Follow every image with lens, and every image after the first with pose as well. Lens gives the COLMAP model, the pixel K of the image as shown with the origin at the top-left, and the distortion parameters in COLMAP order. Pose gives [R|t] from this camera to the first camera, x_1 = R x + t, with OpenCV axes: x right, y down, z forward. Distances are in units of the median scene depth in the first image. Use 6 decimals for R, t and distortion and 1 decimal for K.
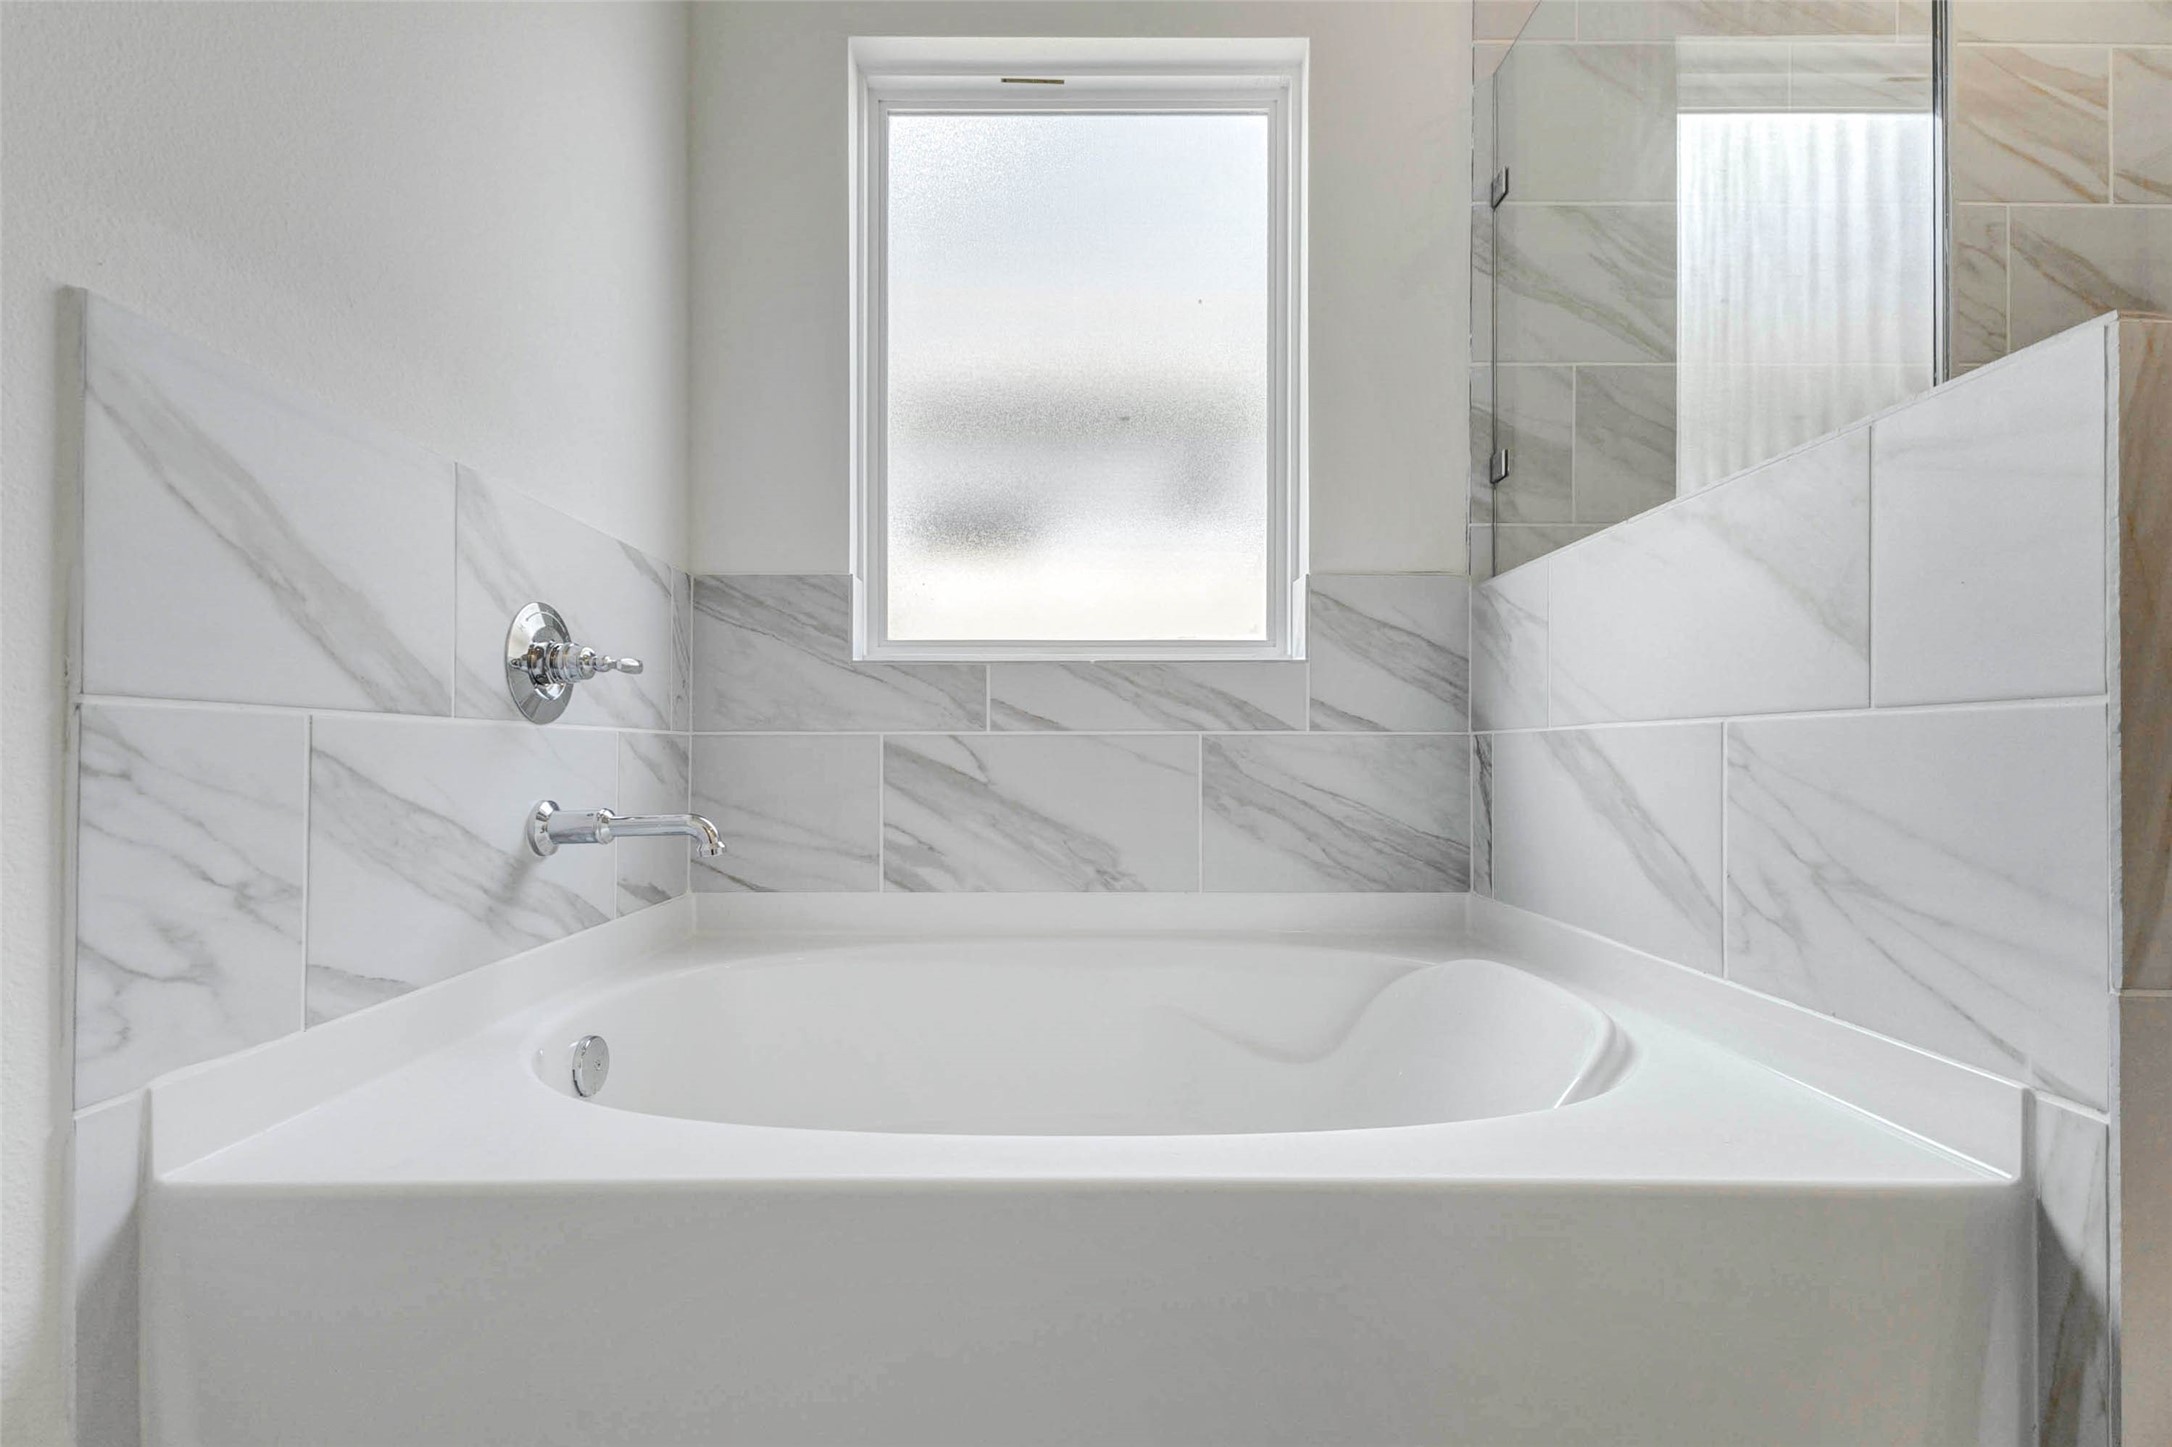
lens RADIAL K [[917.6, 0, 764.3], [0, 917.6, 681.3], [0, 0, 1]] dist [0.000539, 0.000150]
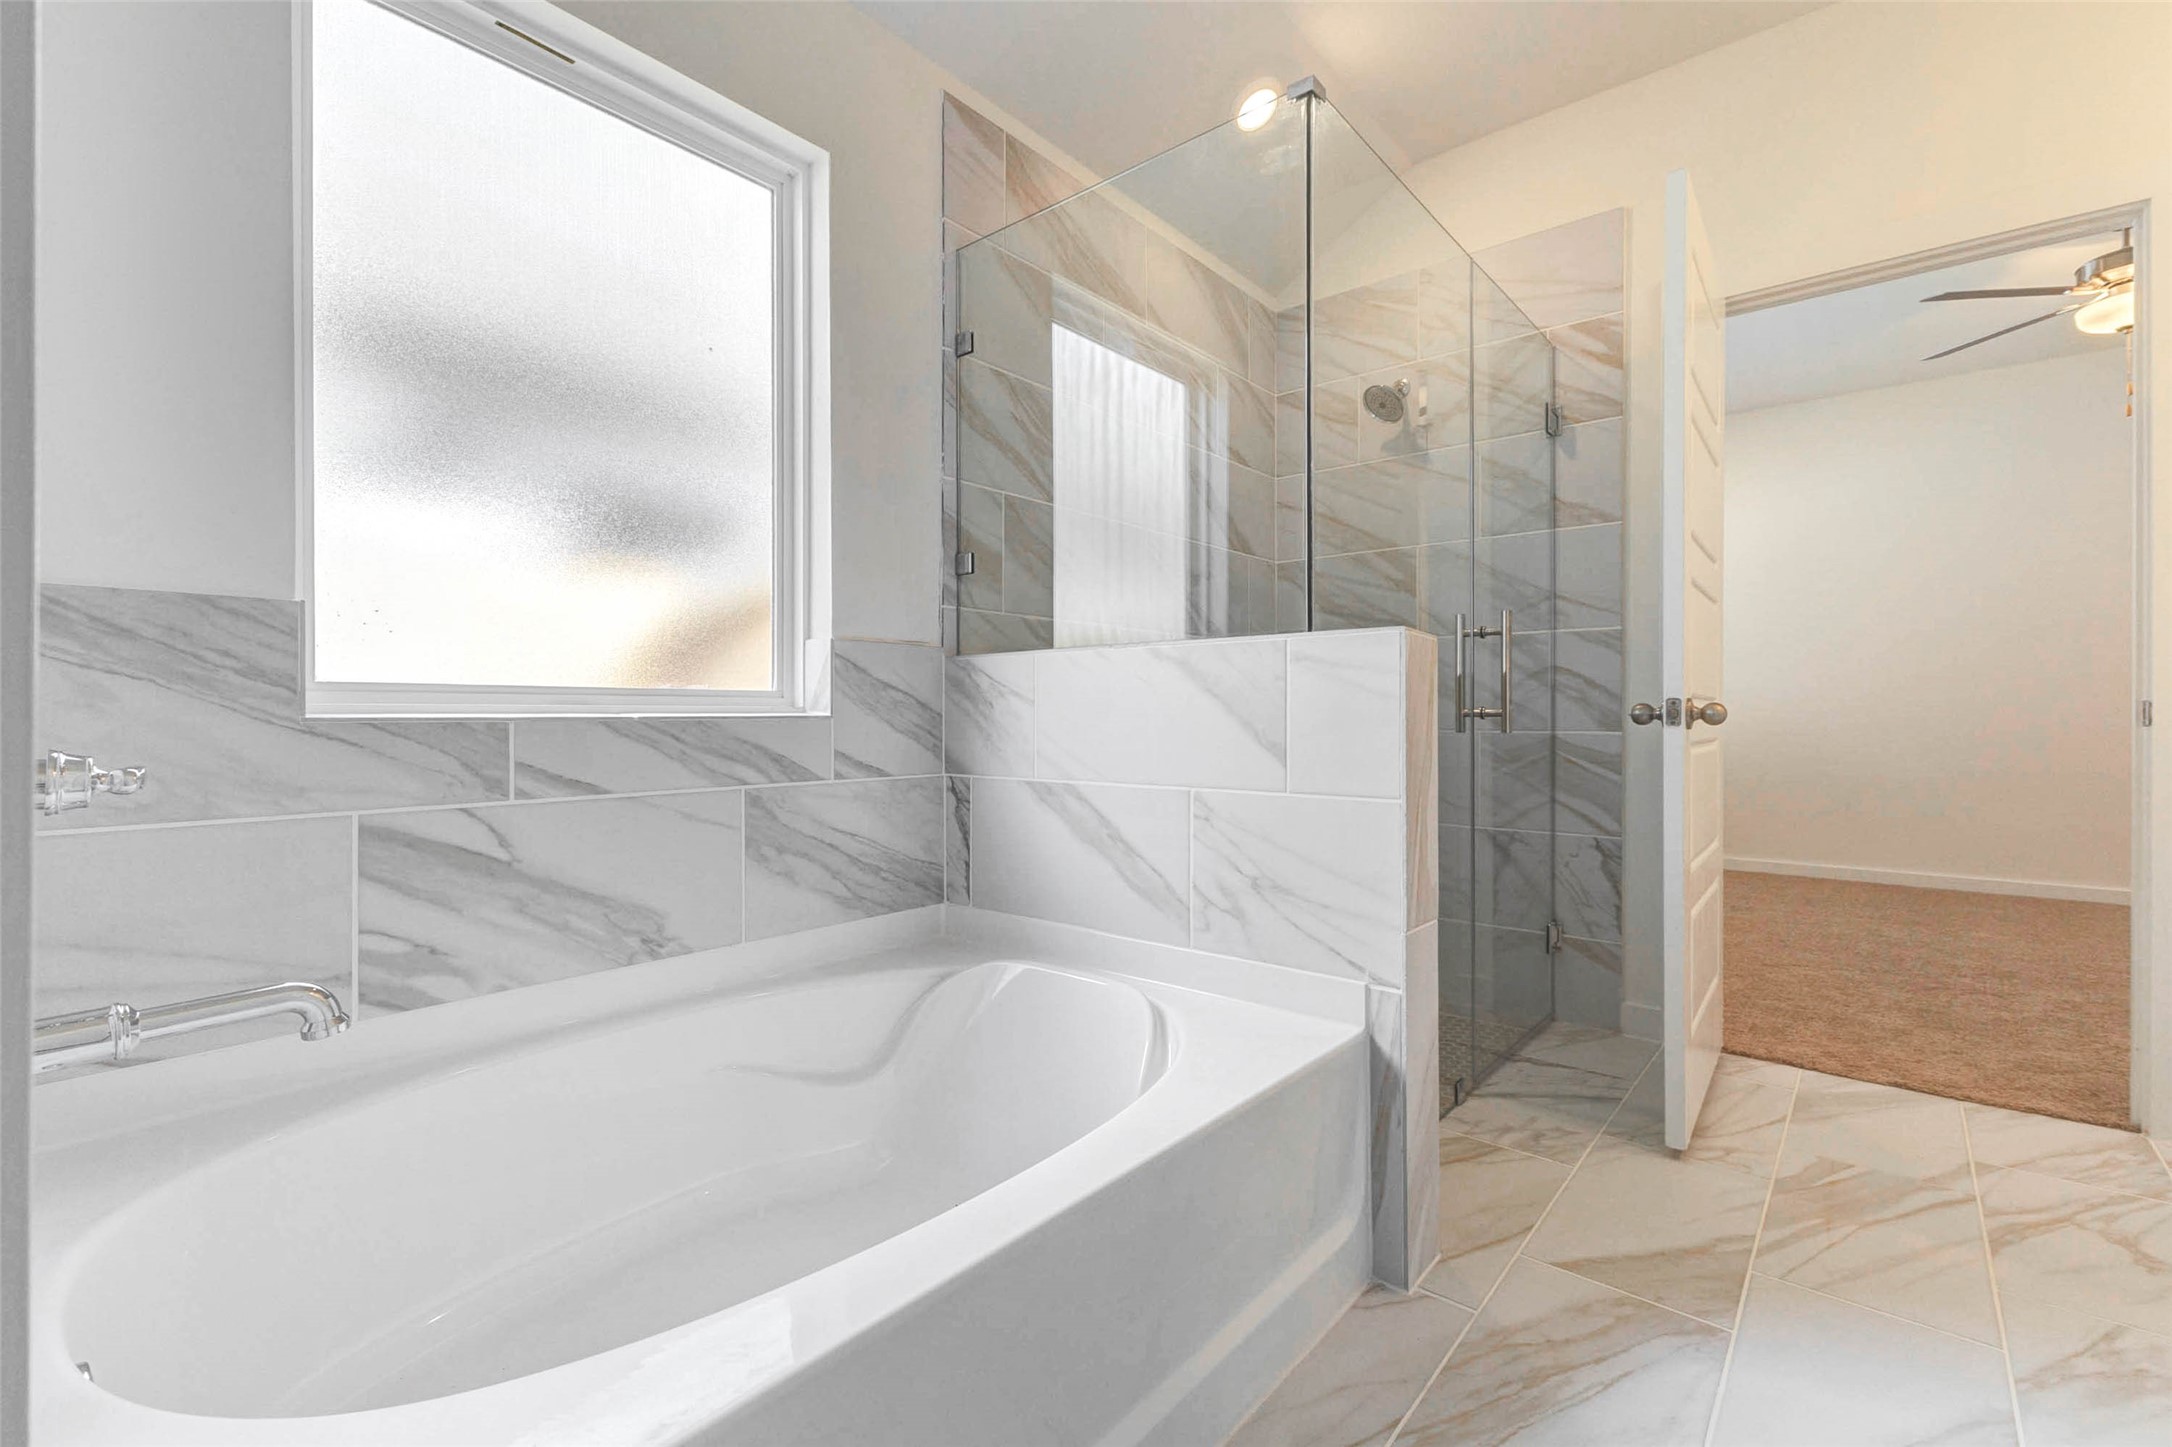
lens RADIAL K [[964.0, 0, 1098.5], [0, 964.0, 718.2], [0, 0, 1]] dist [0.001225, 0.000250]
pose [[0.631915, -0.006124, 0.775014, -0.107529], [0.002185, 0.999979, 0.006120, -0.026739], [-0.775035, -0.002174, 0.631915, 0.014034]]
